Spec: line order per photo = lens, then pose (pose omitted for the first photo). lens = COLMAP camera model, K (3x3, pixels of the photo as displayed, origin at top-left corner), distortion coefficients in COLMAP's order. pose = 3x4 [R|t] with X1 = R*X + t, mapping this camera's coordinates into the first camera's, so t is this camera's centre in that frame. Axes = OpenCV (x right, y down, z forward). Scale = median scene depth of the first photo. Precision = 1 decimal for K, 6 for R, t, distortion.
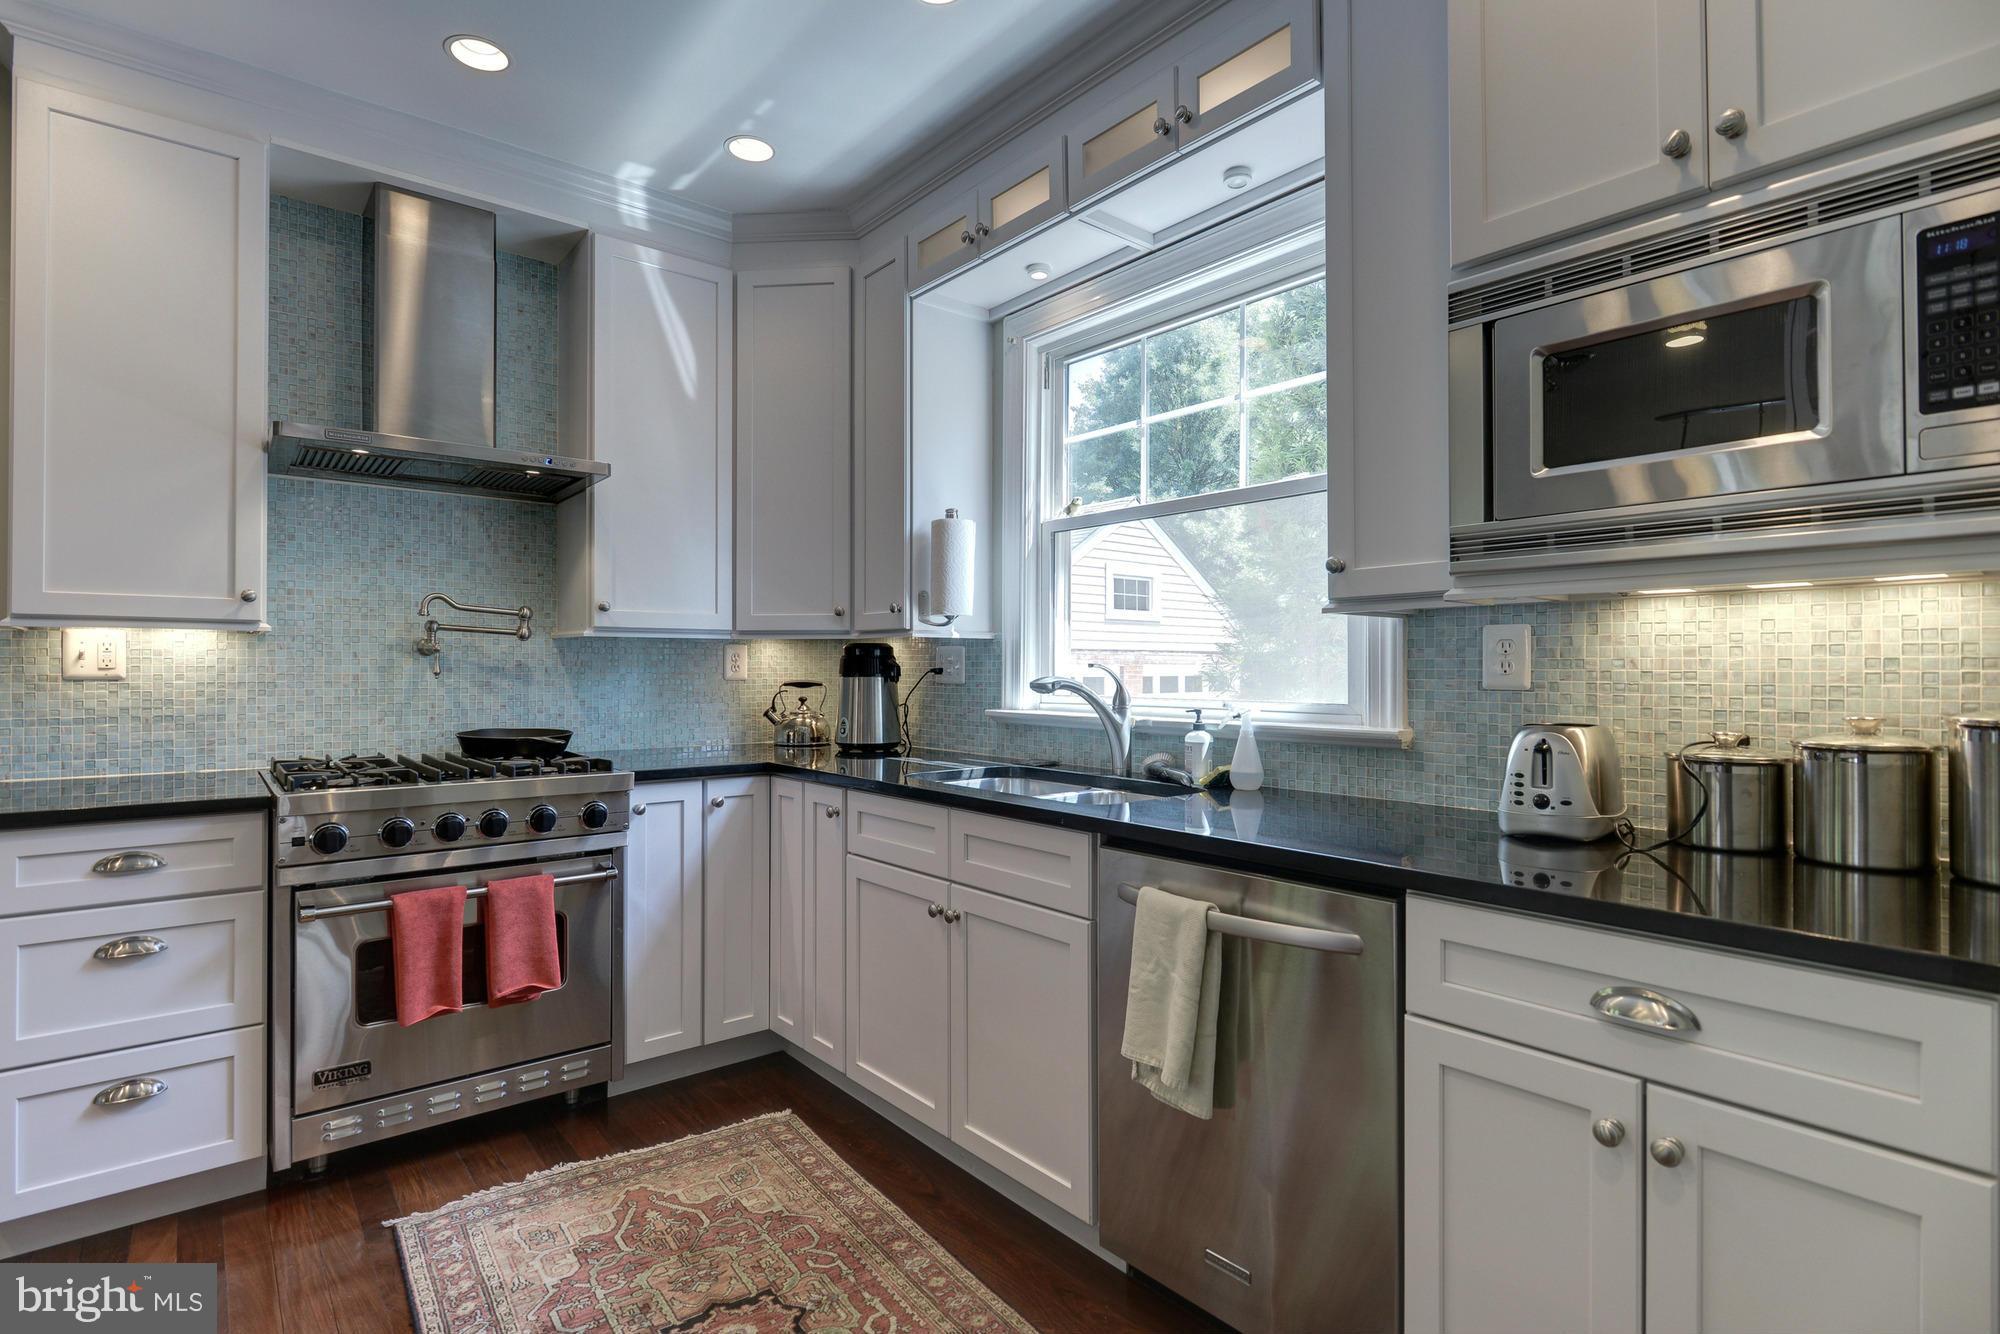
lens RADIAL K [[977.7, 0, 998.0], [0, 977.7, 661.8], [0, 0, 1]] dist [-0.002995, -0.000109]
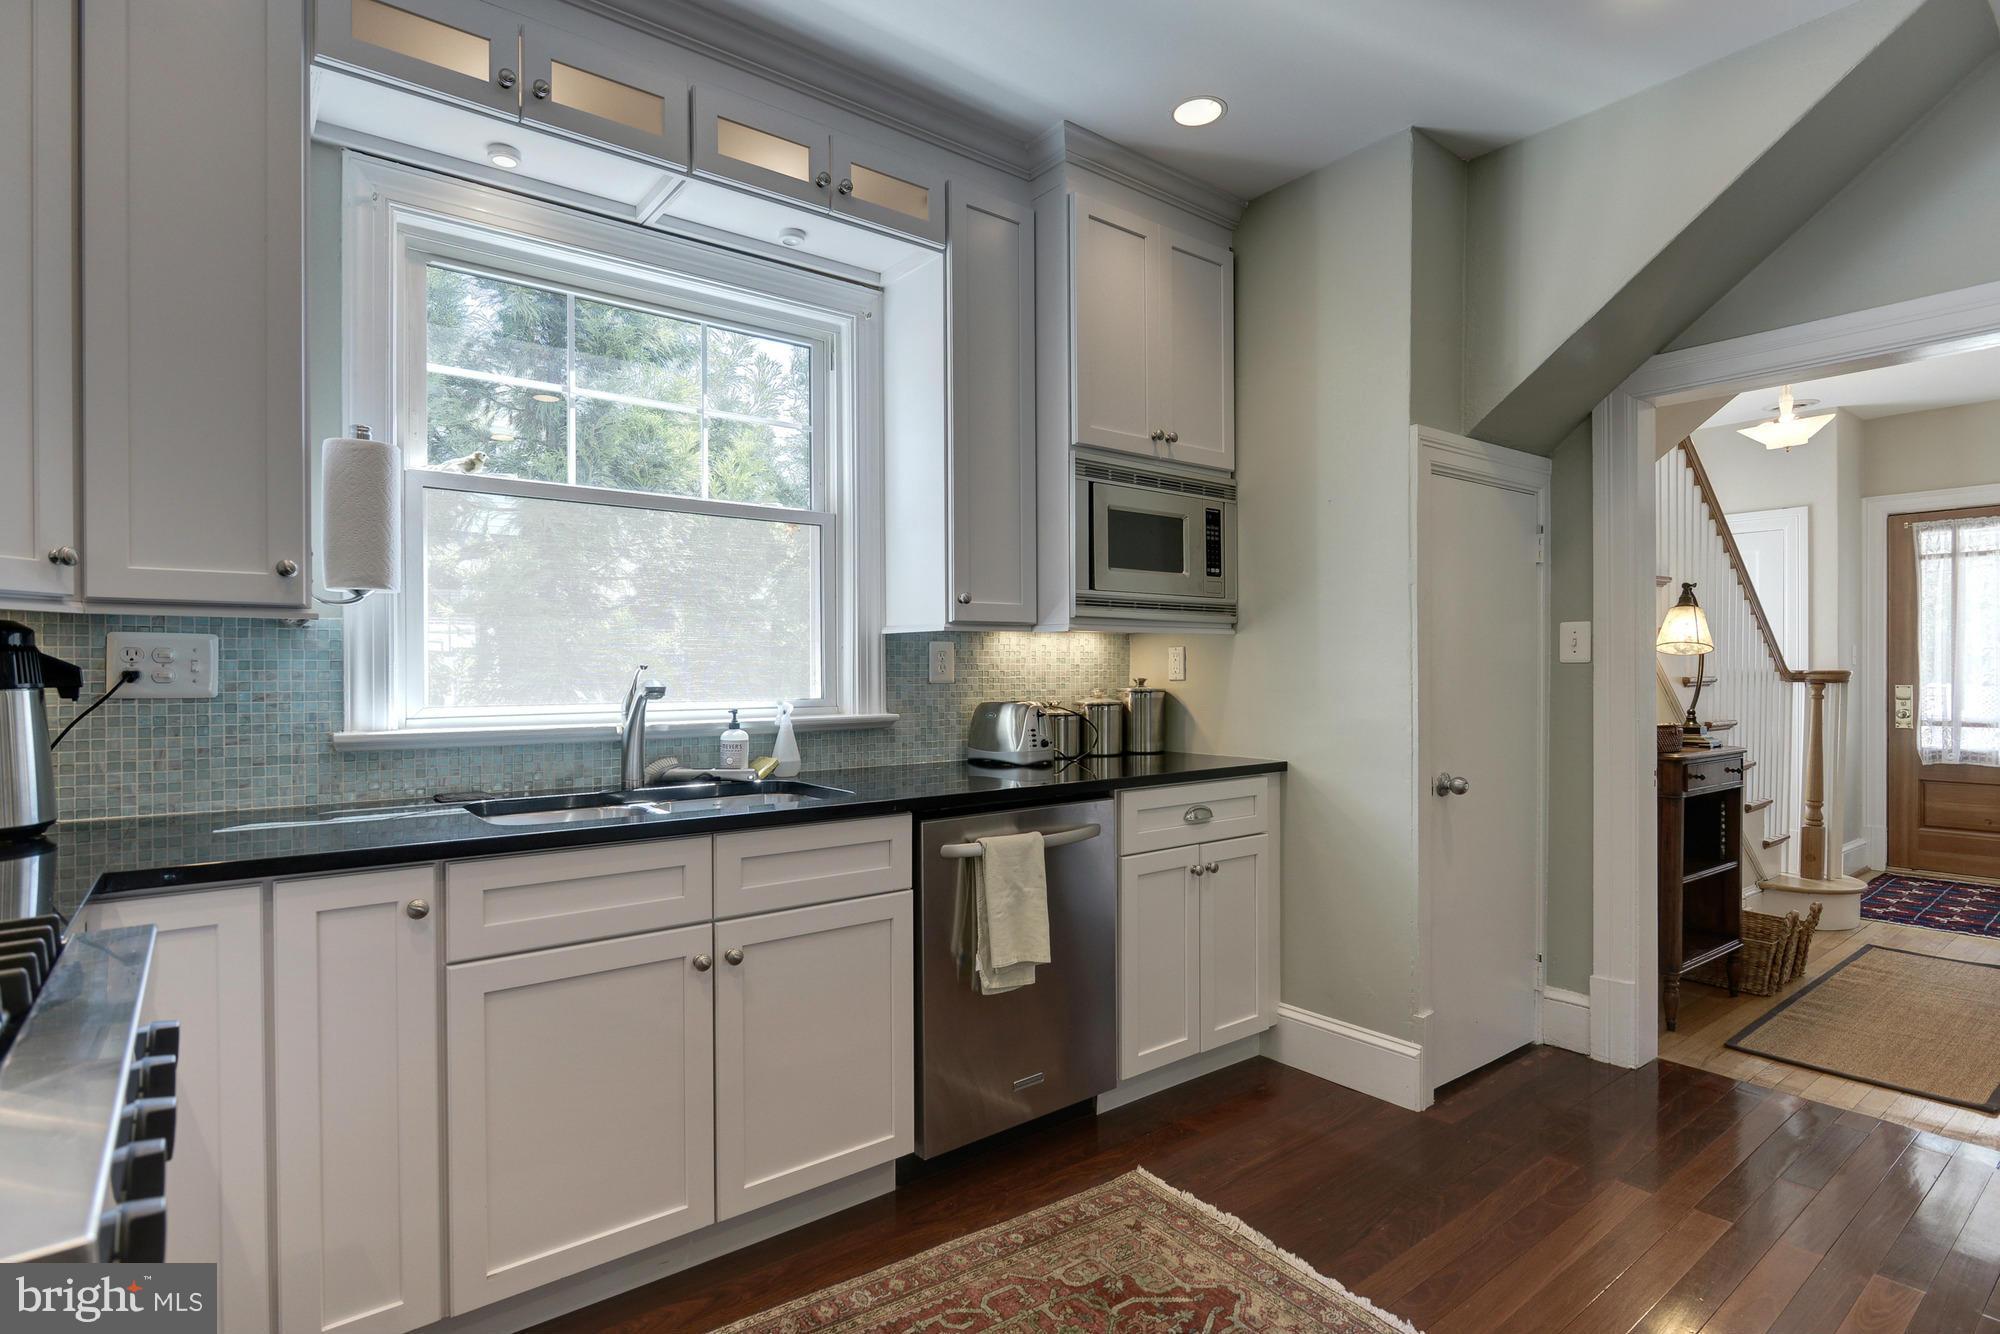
lens RADIAL K [[989.0, 0, 994.4], [0, 989.0, 669.4], [0, 0, 1]] dist [-0.004458, -0.000384]
pose [[0.030823, 0.000945, 0.999524, -0.802501], [-0.002993, 0.999995, -0.000853, 0.005731], [-0.999520, -0.002966, 0.030826, 0.654817]]
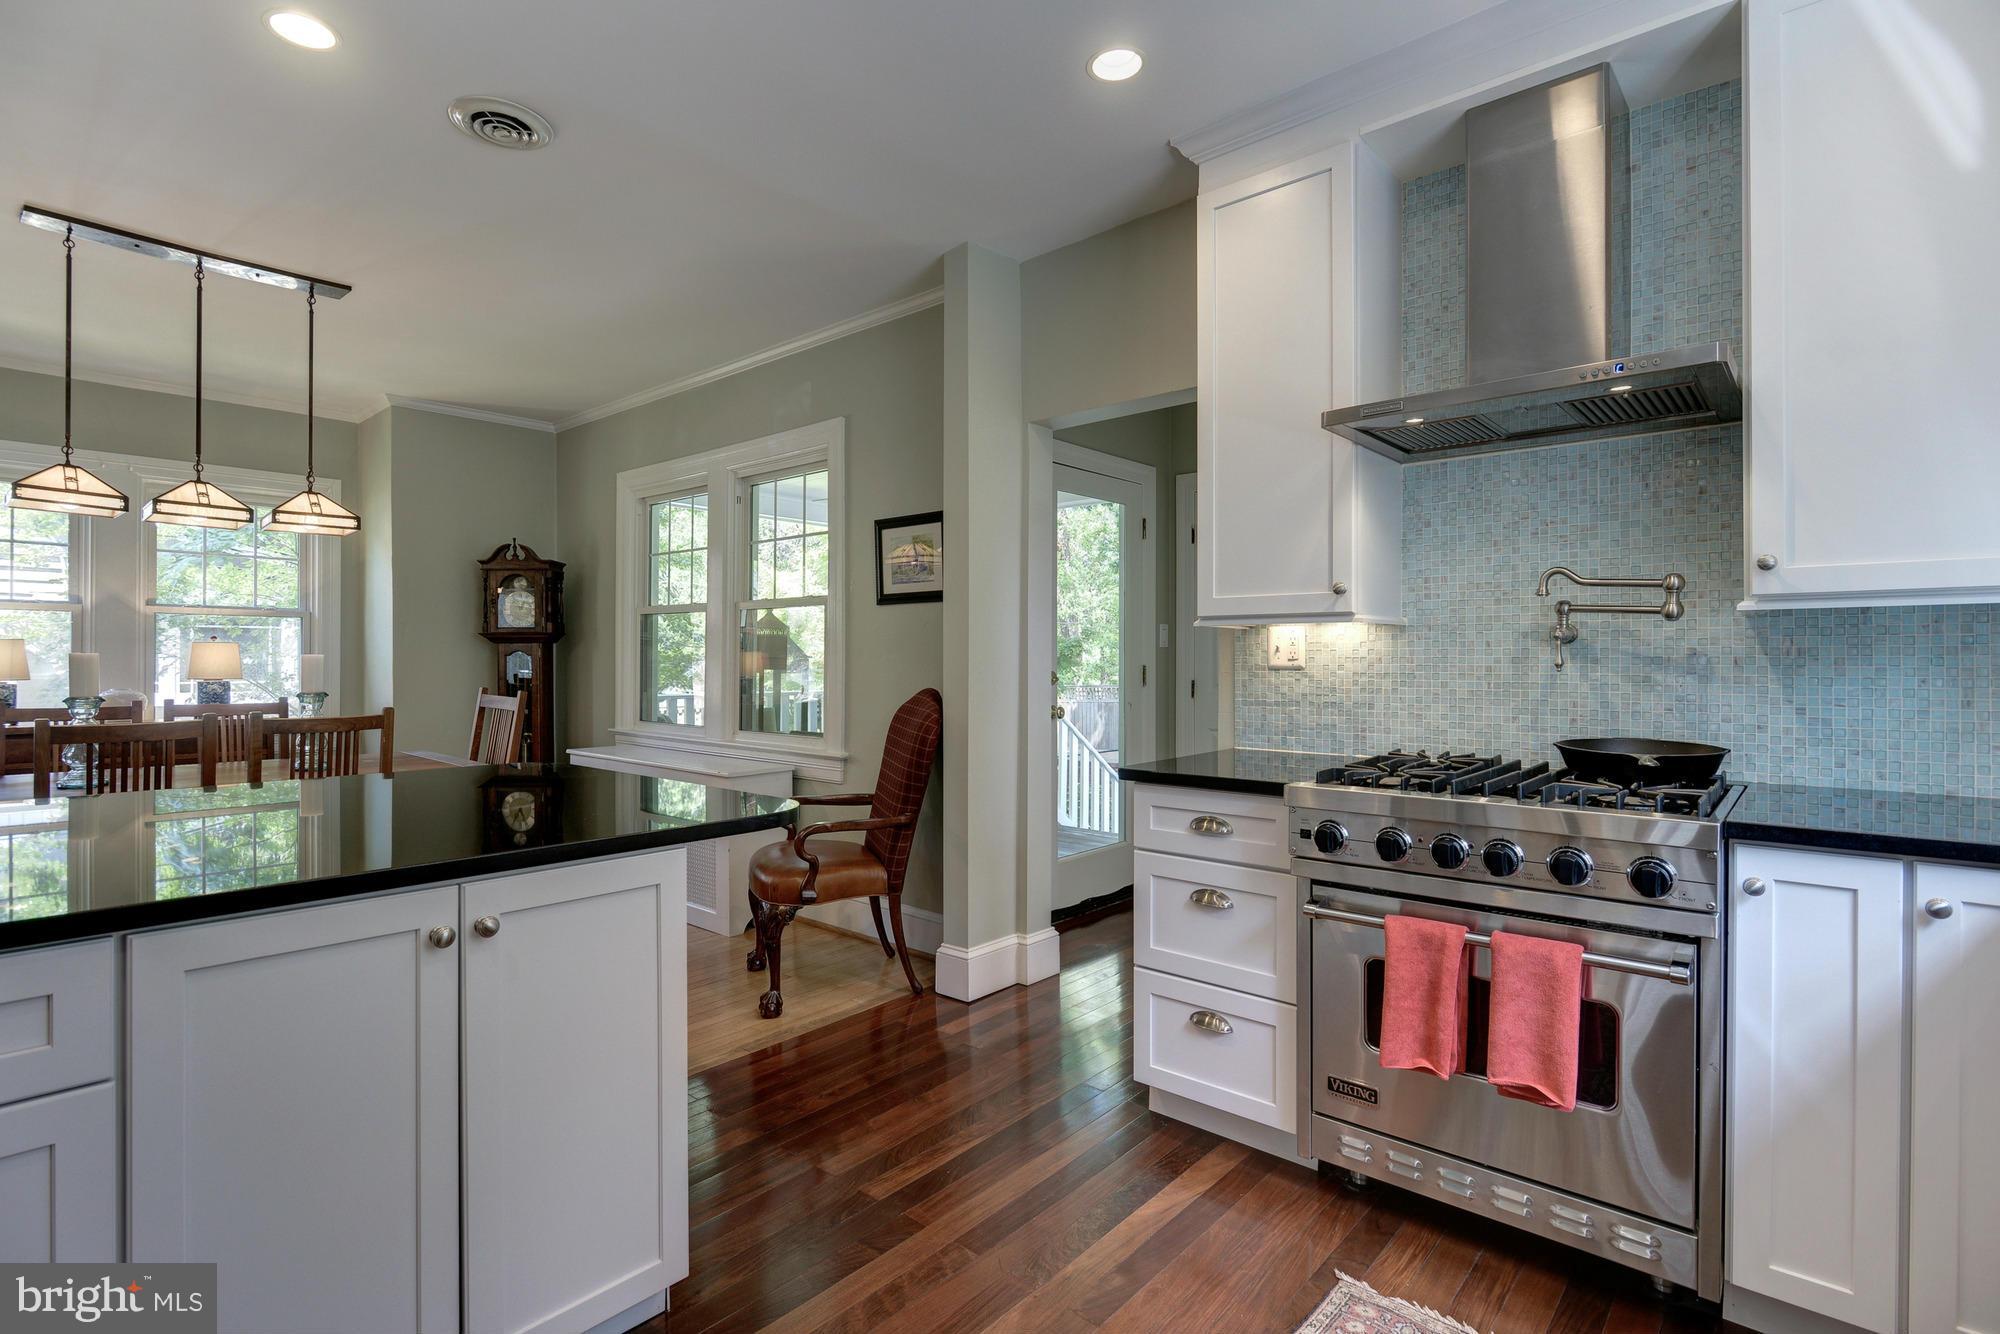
lens RADIAL K [[967.6, 0, 991.1], [0, 967.6, 659.1], [0, 0, 1]] dist [-0.003640, -0.000340]
pose [[0.153263, -0.001220, -0.988185, 0.174485], [0.007410, 0.999973, -0.000085, 0.003760], [0.988158, -0.007310, 0.153268, 0.460103]]
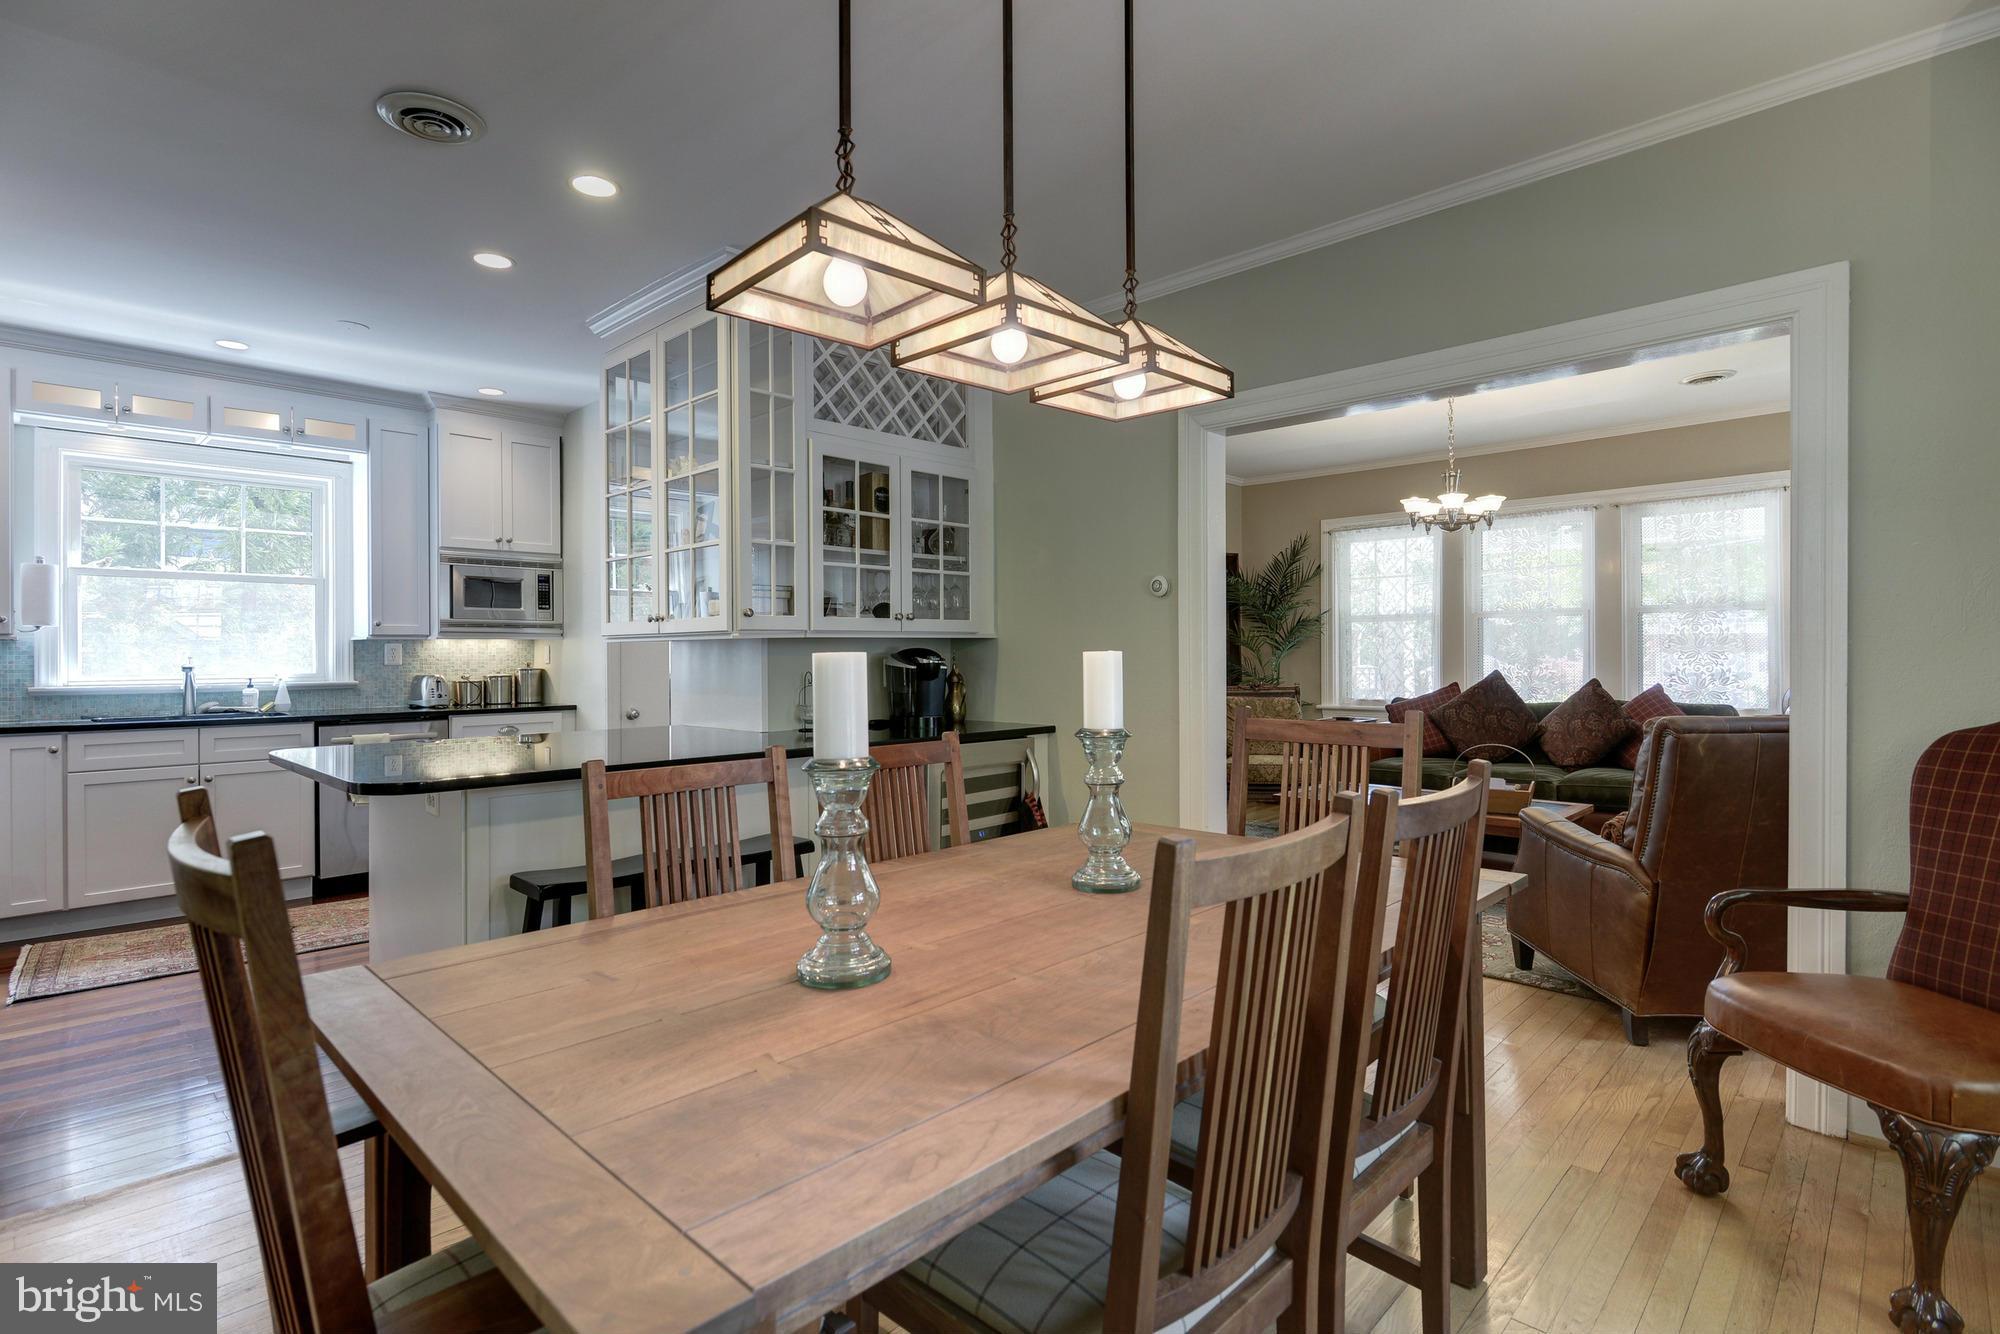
lens RADIAL K [[968.9, 0, 941.6], [0, 968.9, 648.2], [0, 0, 1]] dist [-0.004126, -0.000485]
pose [[-0.076468, 0.008353, 0.997037, -1.934694], [-0.001777, 0.999962, -0.008514, -0.001467], [-0.997070, -0.002423, -0.076450, -0.337653]]
